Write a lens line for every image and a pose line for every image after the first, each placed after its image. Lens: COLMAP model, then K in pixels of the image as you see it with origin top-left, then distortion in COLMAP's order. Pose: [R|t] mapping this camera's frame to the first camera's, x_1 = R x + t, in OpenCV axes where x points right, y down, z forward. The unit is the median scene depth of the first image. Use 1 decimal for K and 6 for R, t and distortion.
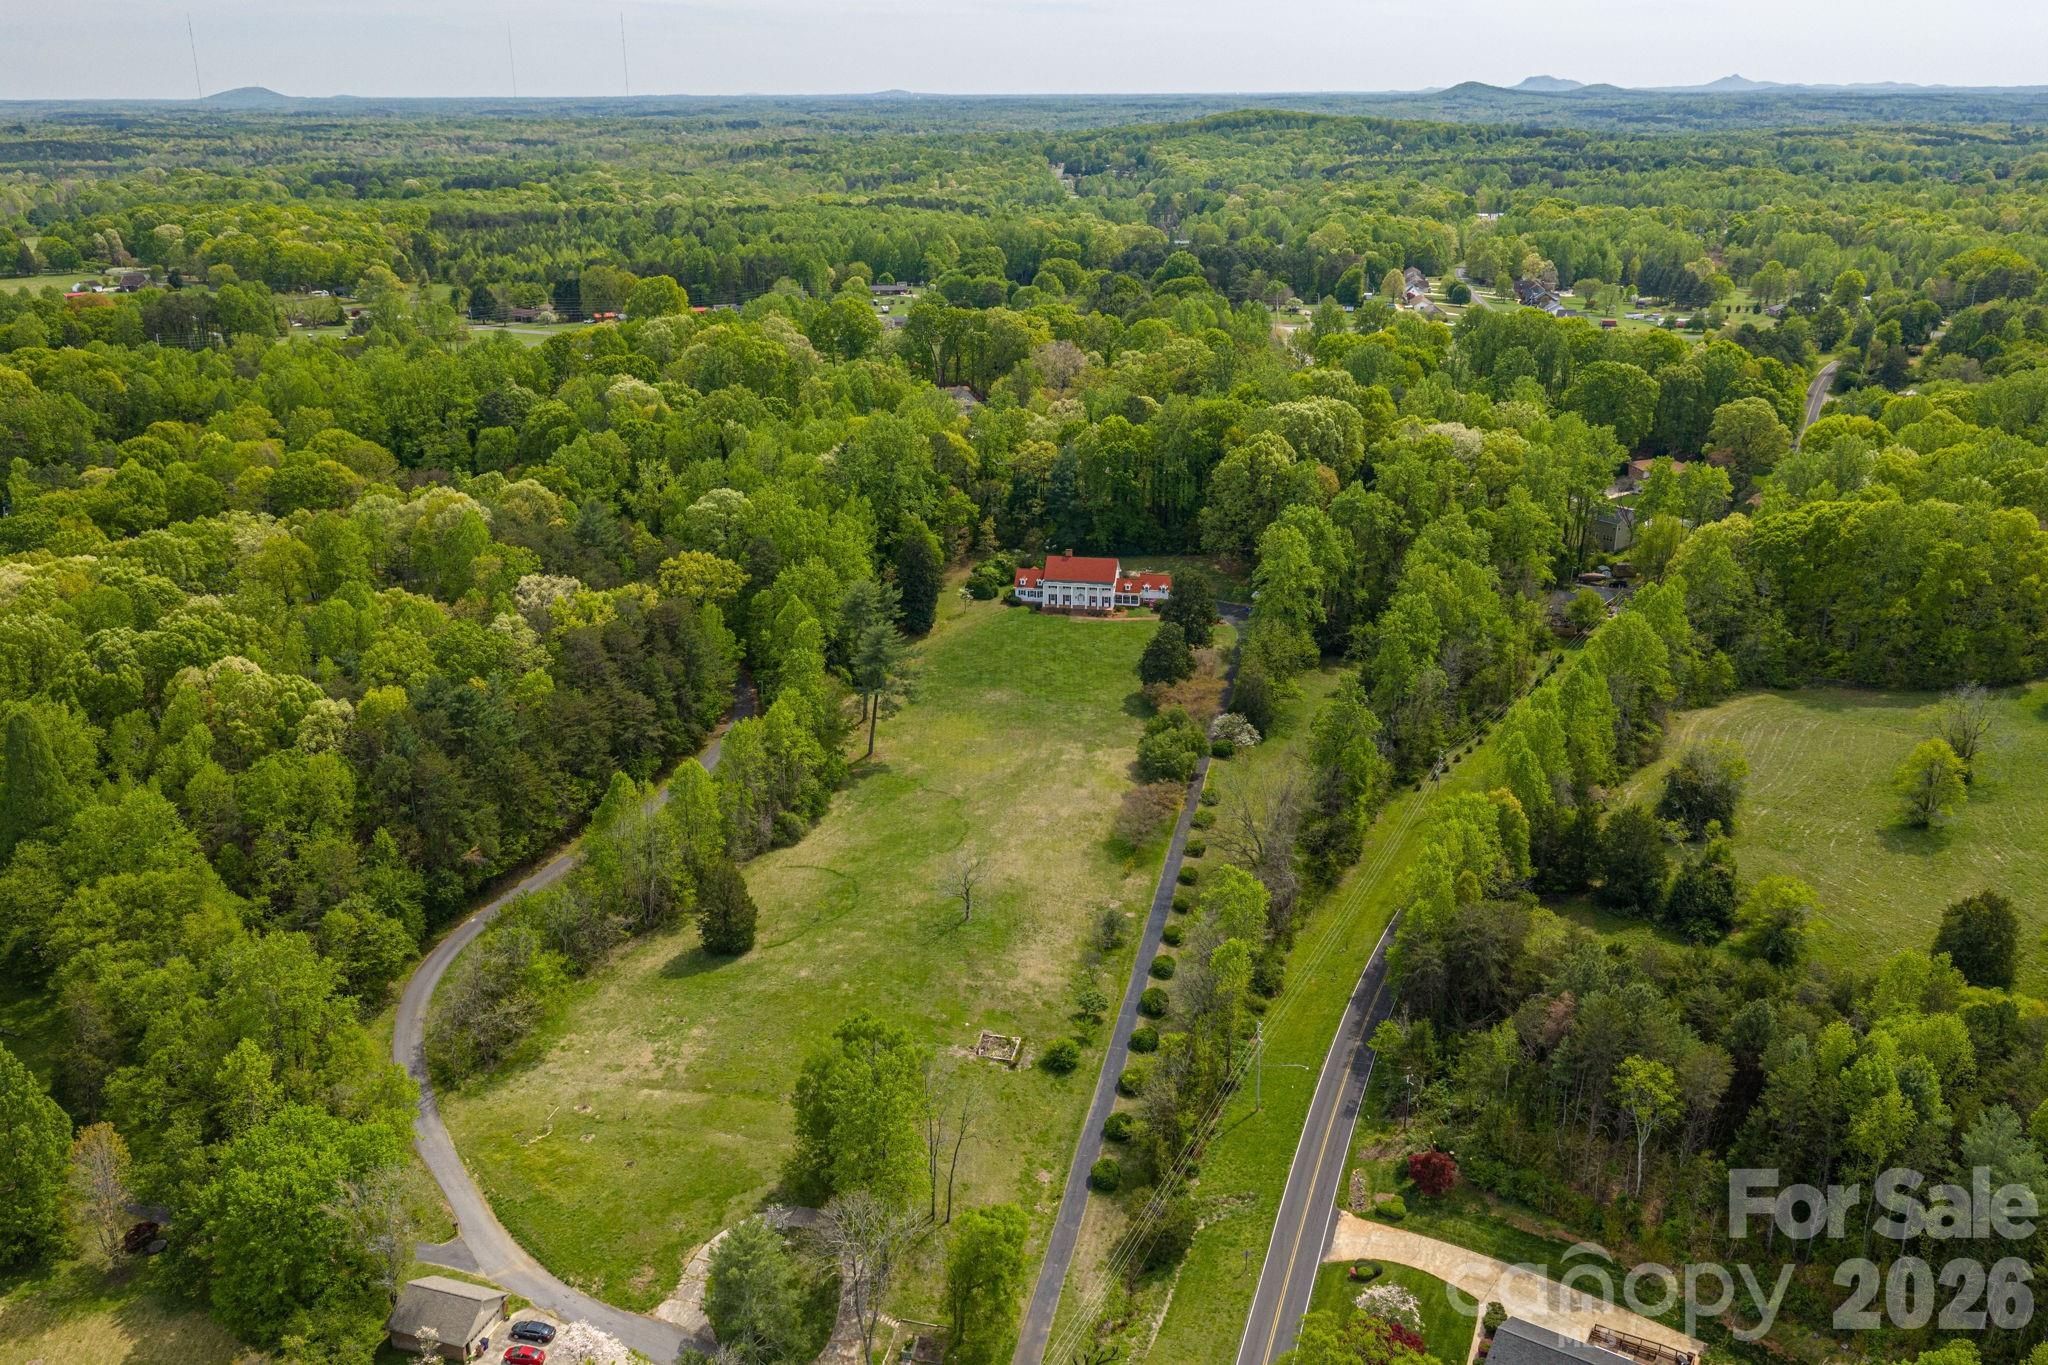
lens RADIAL K [[1672.3, 0, 1029.9], [0, 1672.3, 686.1], [0, 0, 1]] dist [0.013708, -0.013996]
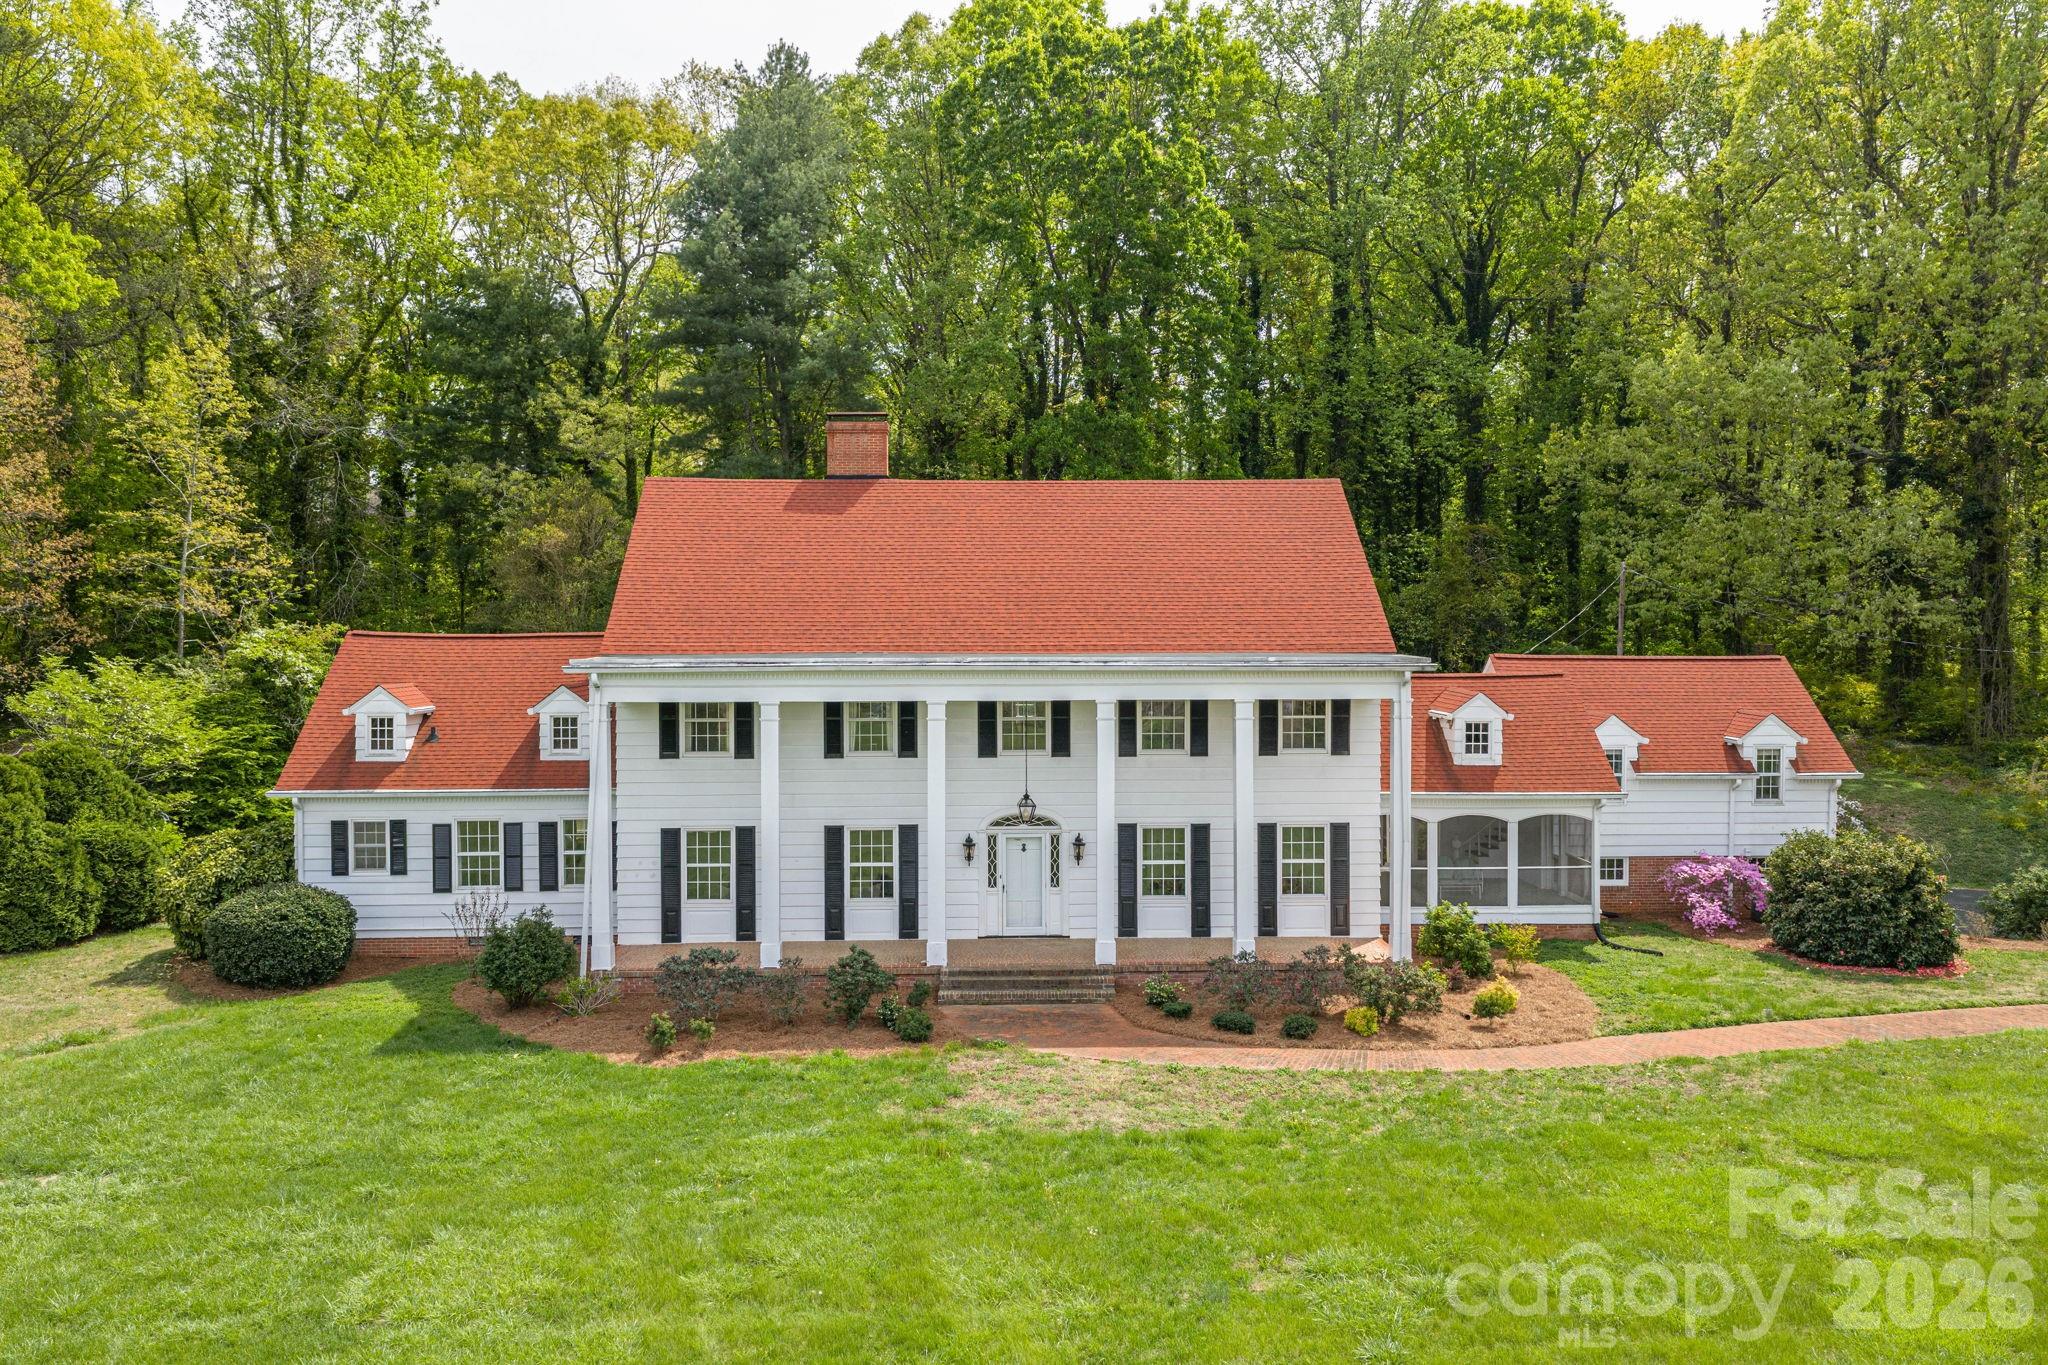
lens RADIAL K [[1672.3, 0, 1023.8], [0, 1672.3, 681.5], [0, 0, 1]] dist [0.013708, -0.013996]
pose [[0.981277, -0.012139, 0.192218, 0.015155], [0.070776, 0.950912, -0.301261, -0.039824], [-0.179125, 0.309225, 0.933967, 1.054558]]
